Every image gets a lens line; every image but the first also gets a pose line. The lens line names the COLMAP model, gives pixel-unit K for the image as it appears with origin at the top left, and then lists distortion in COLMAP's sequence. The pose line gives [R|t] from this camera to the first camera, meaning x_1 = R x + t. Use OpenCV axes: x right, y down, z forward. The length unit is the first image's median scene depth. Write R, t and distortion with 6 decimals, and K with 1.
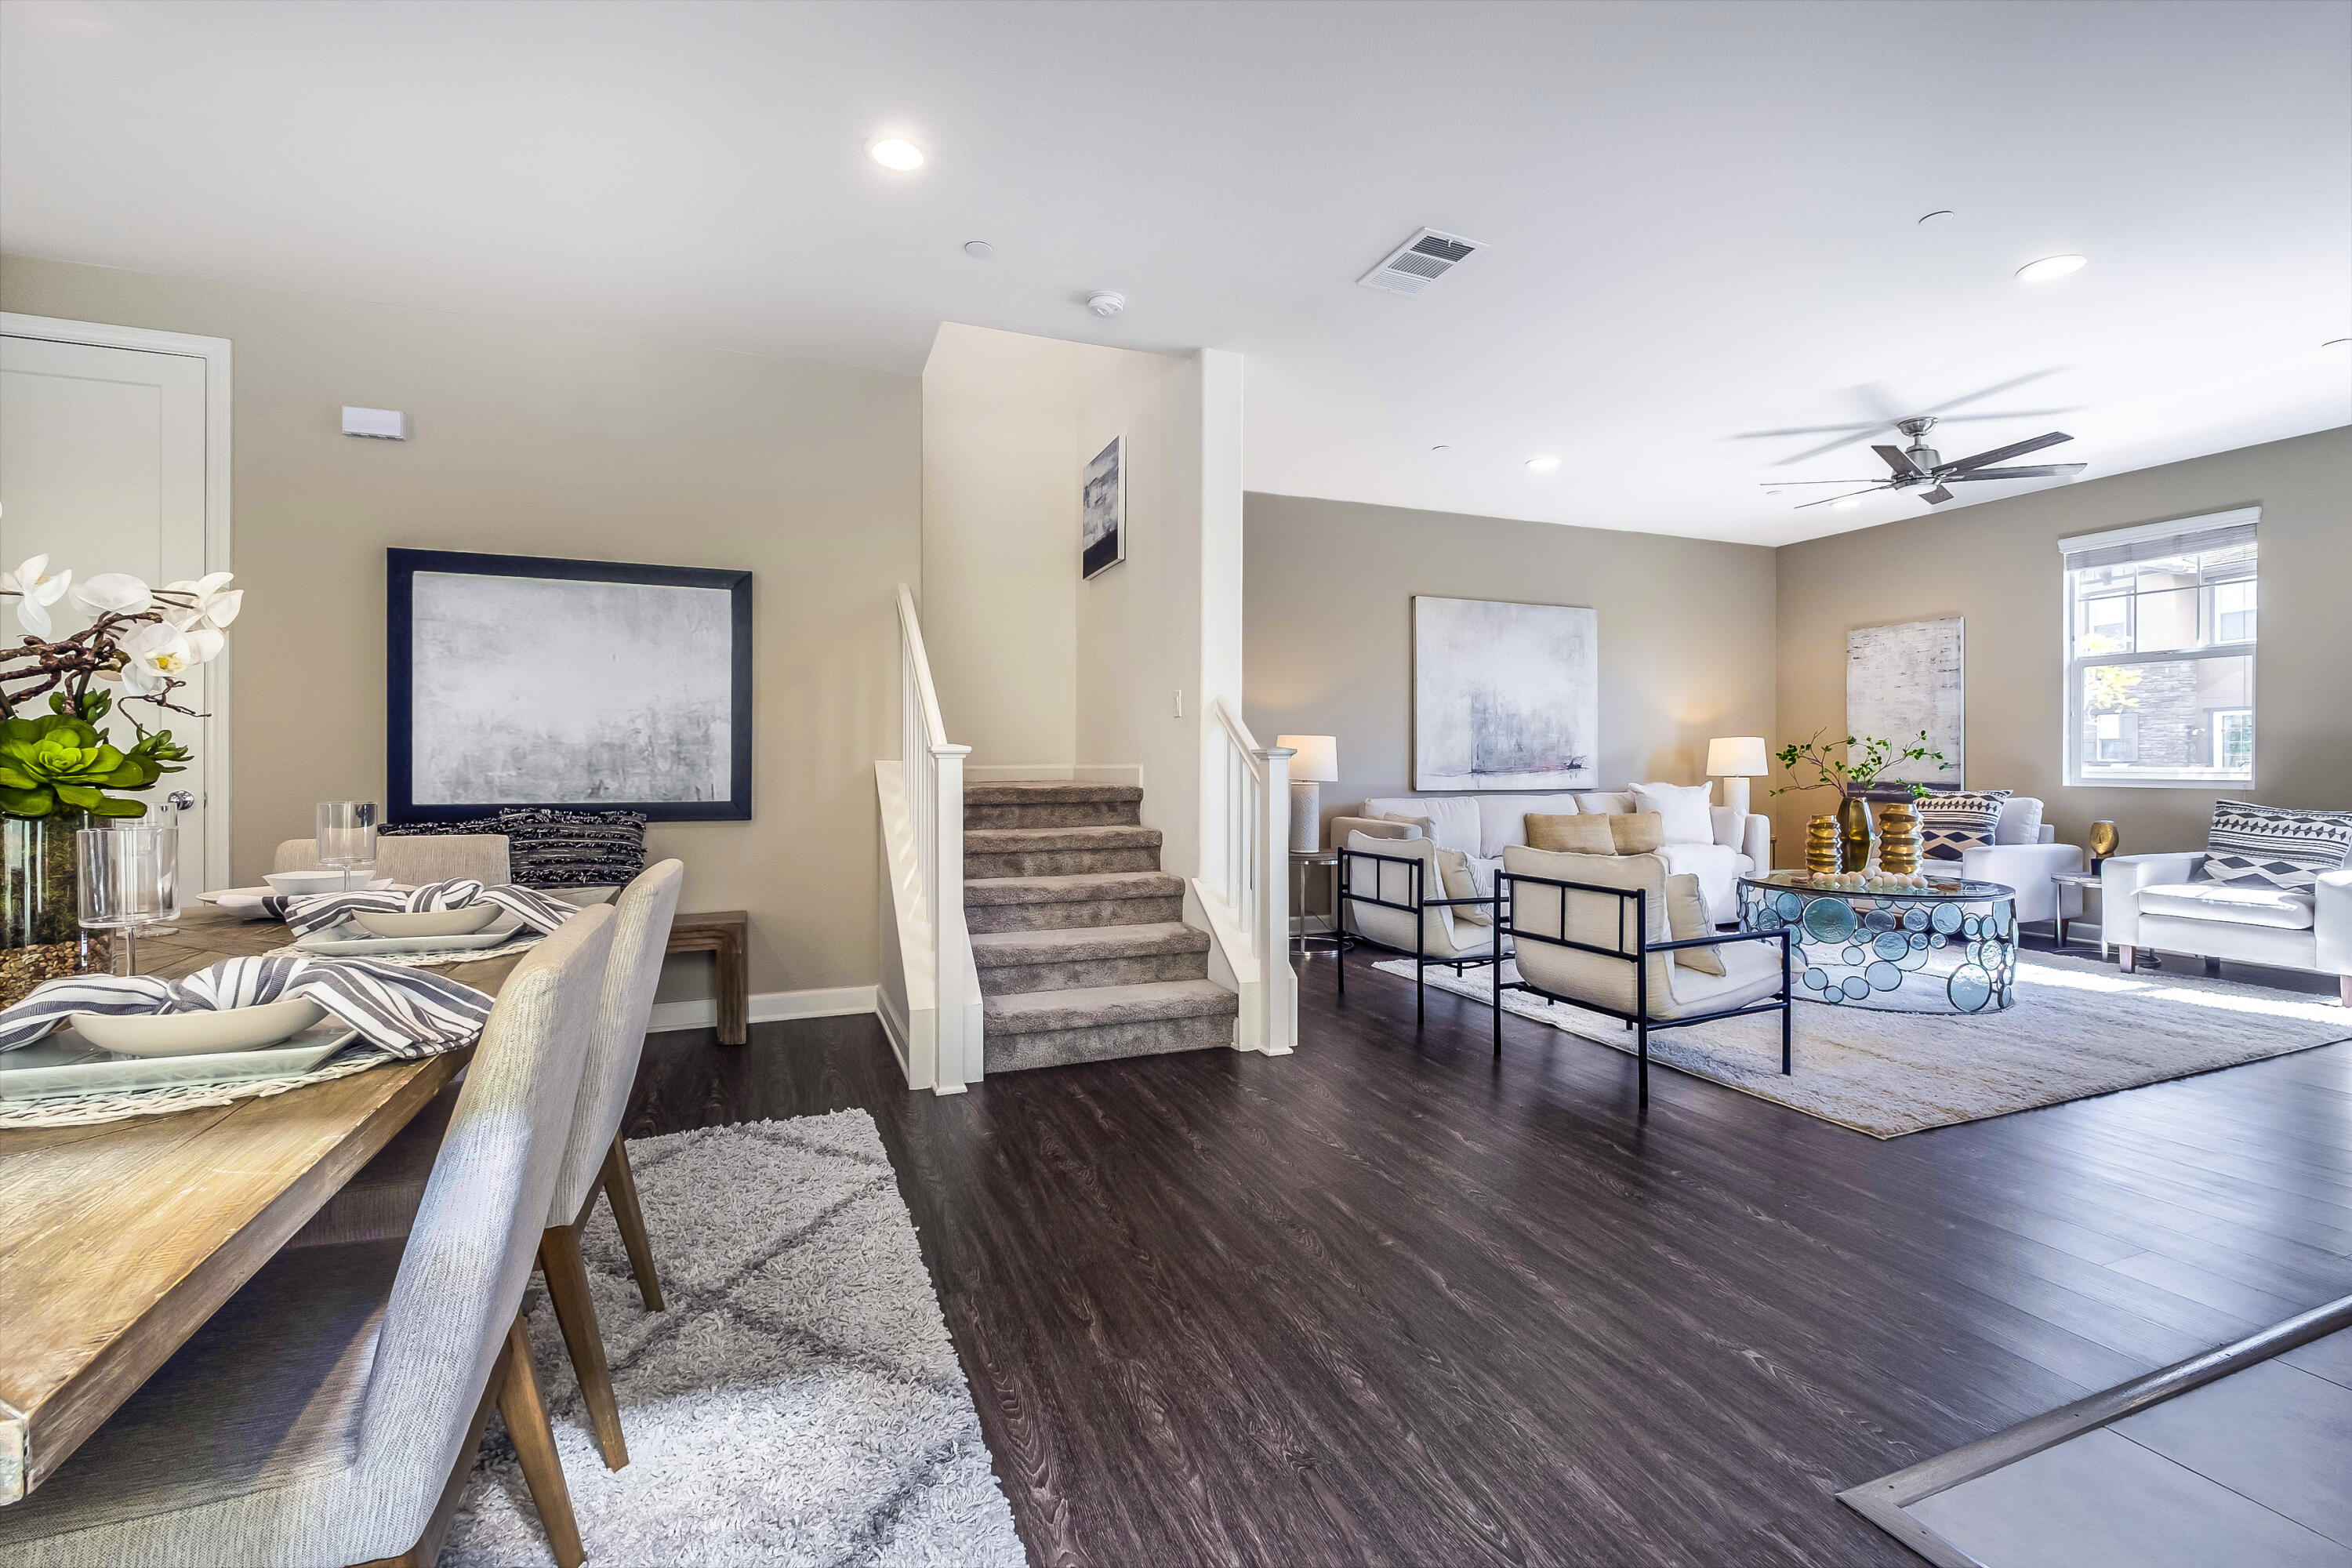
lens RADIAL K [[1024.6, 0, 1176.6], [0, 1024.6, 773.7], [0, 0, 1]] dist [-0.000626, -0.000101]
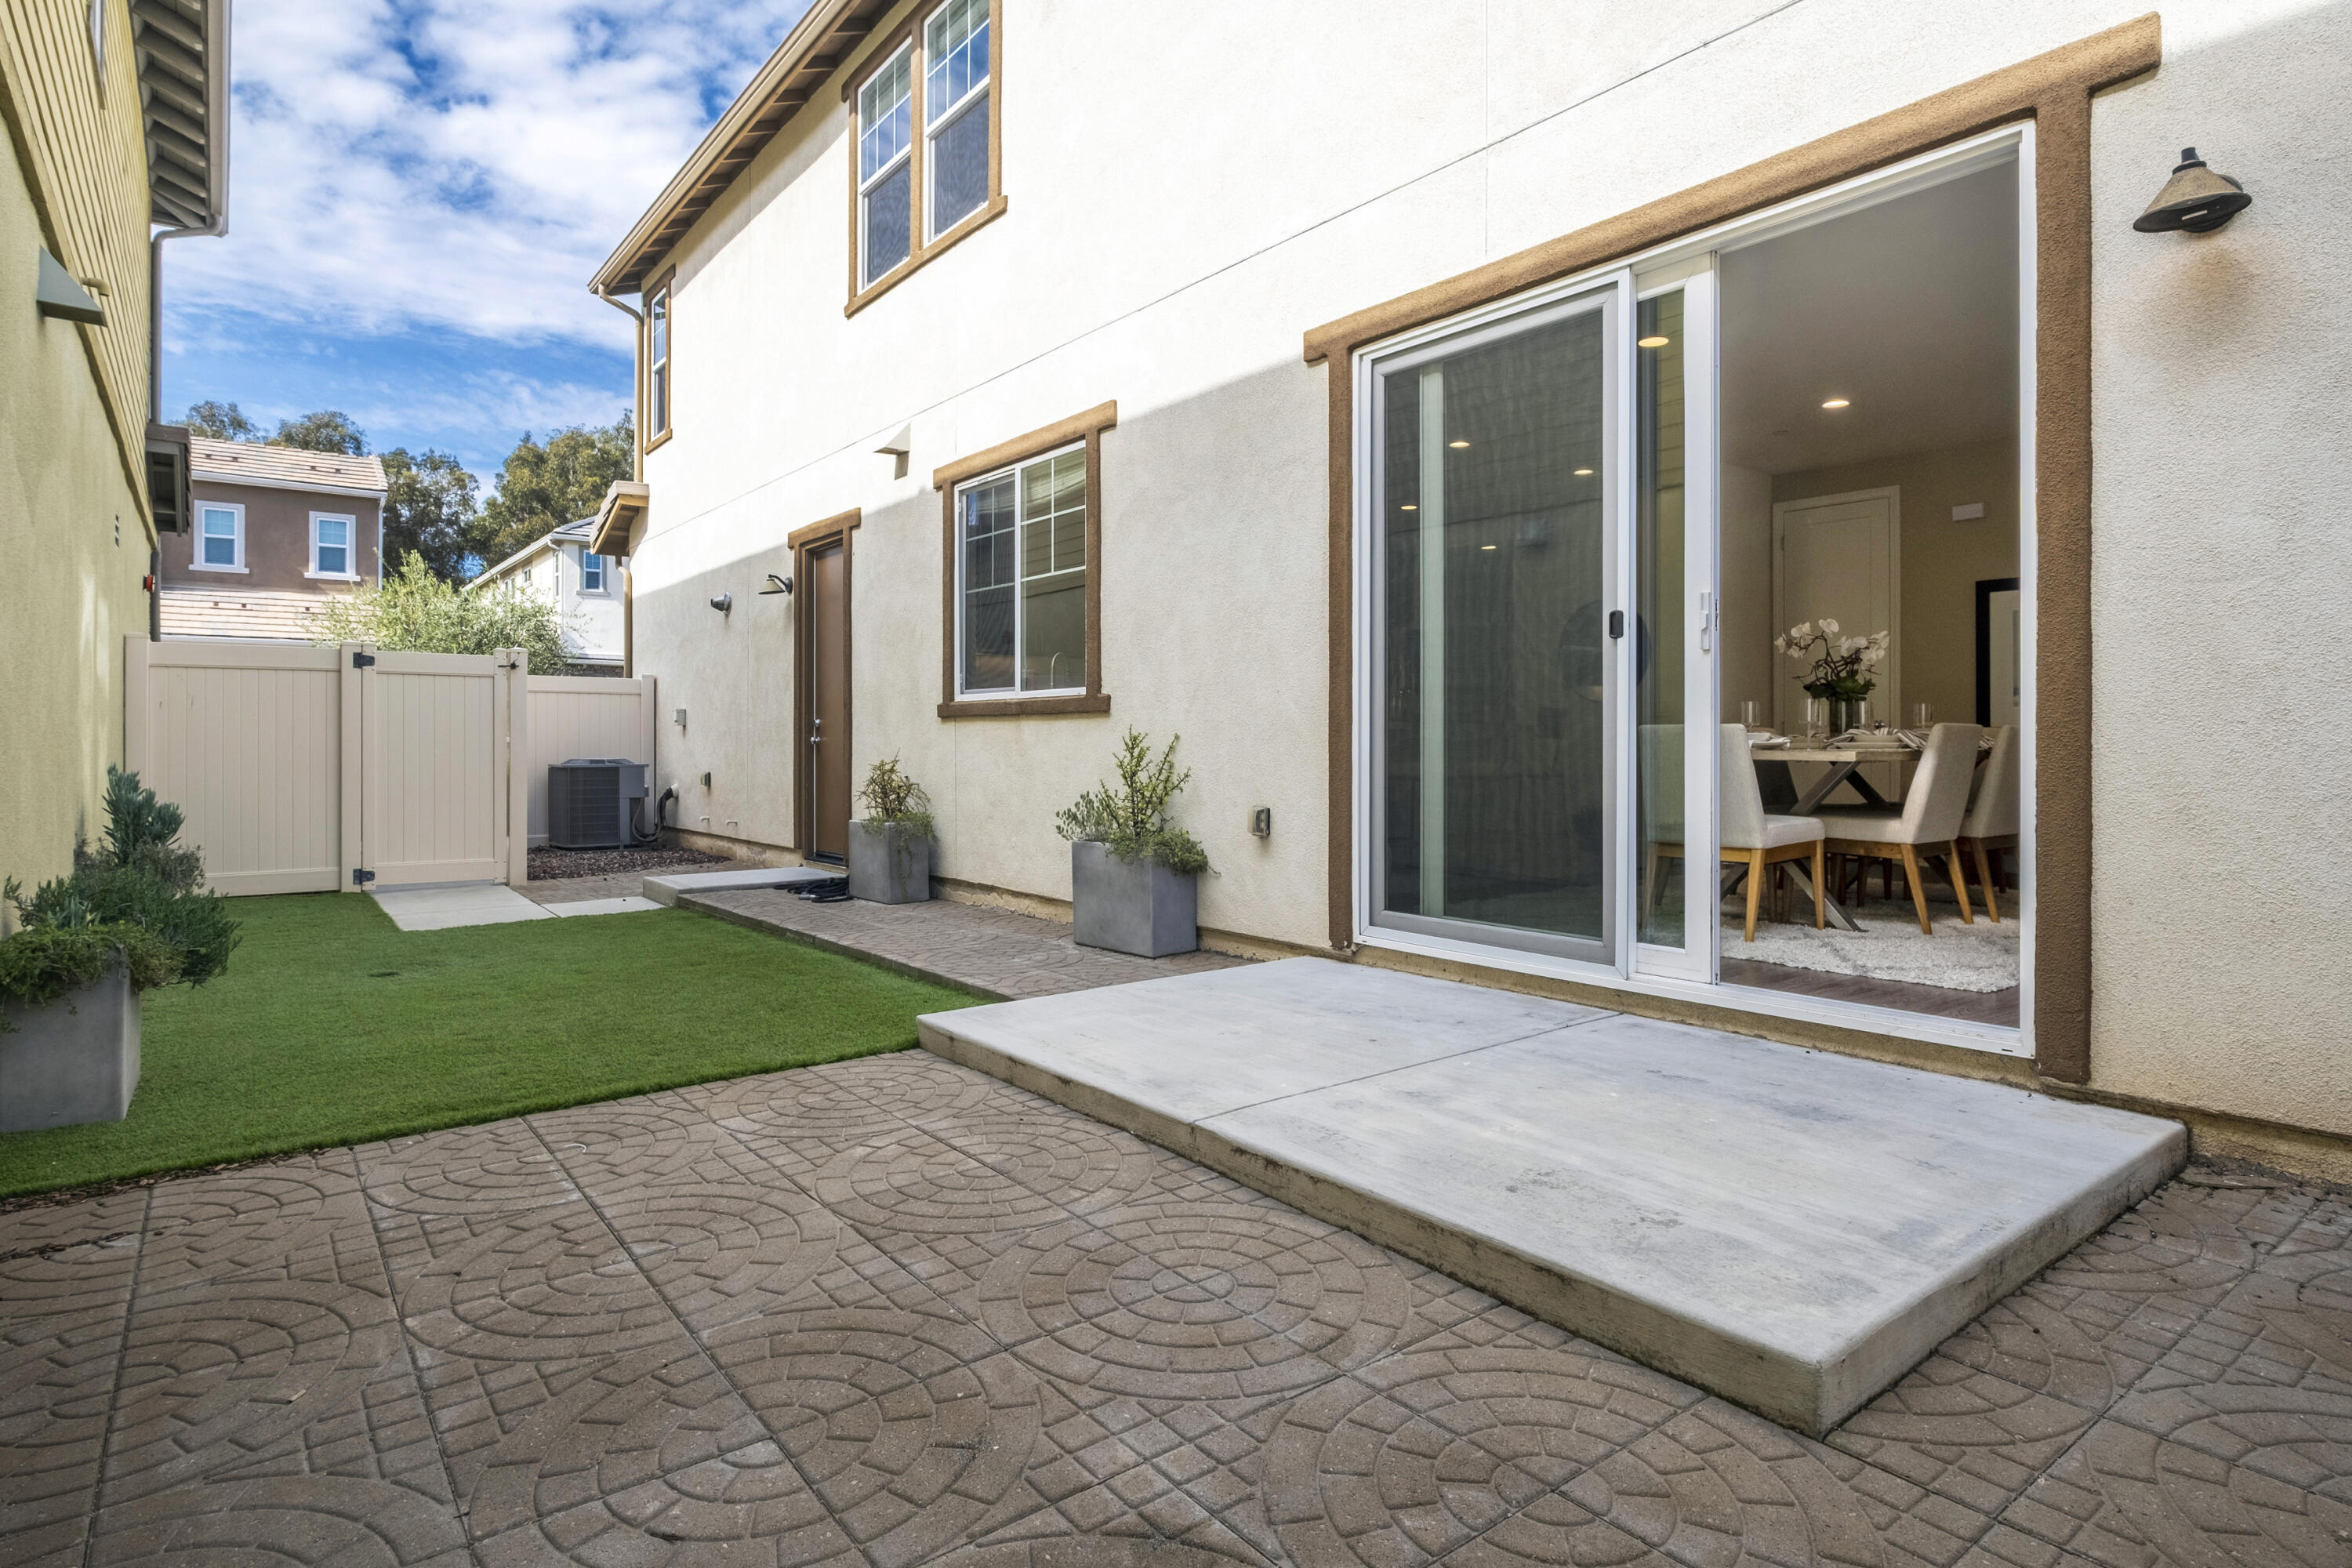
lens RADIAL K [[1243.6, 0, 1177.3], [0, 1243.6, 766.9], [0, 0, 1]] dist [0.000280, 0.000015]
pose [[0.269784, 0.003885, -0.962913, 2.657343], [-0.000428, 0.999992, 0.003915, 0.260377], [0.962921, -0.000644, 0.269784, -2.615727]]
